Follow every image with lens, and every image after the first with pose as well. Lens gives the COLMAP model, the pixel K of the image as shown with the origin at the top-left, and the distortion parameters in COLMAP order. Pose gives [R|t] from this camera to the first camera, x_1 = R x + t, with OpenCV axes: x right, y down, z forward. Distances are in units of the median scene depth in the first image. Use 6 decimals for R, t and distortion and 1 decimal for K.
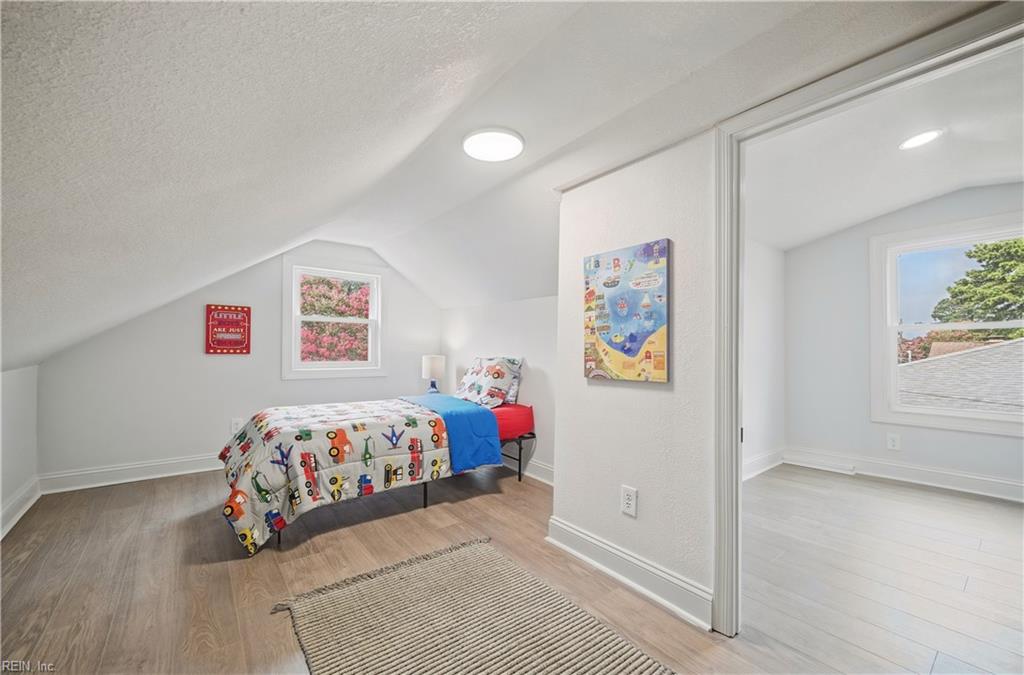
lens RADIAL K [[409.8, 0, 510.8], [0, 409.8, 355.8], [0, 0, 1]] dist [0.000677, 0.000136]
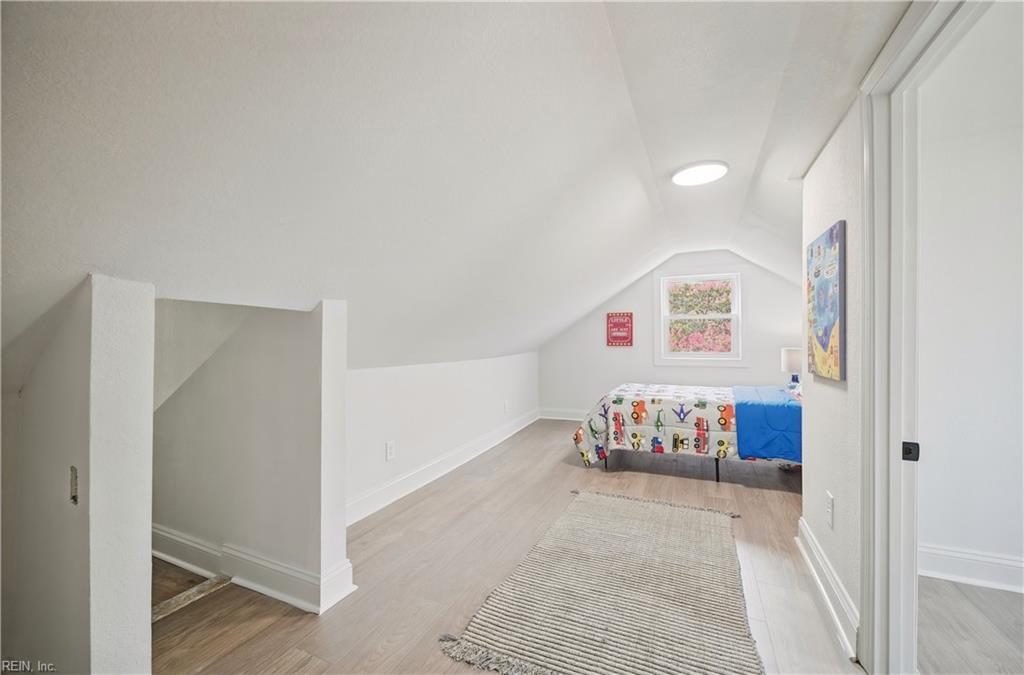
lens RADIAL K [[409.8, 0, 510.8], [0, 409.8, 355.8], [0, 0, 1]] dist [0.000677, 0.000136]
pose [[0.471809, 0.024031, -0.881373, 0.576828], [-0.003635, 0.999673, 0.025311, -0.006679], [0.881694, -0.008738, 0.471742, -0.045953]]
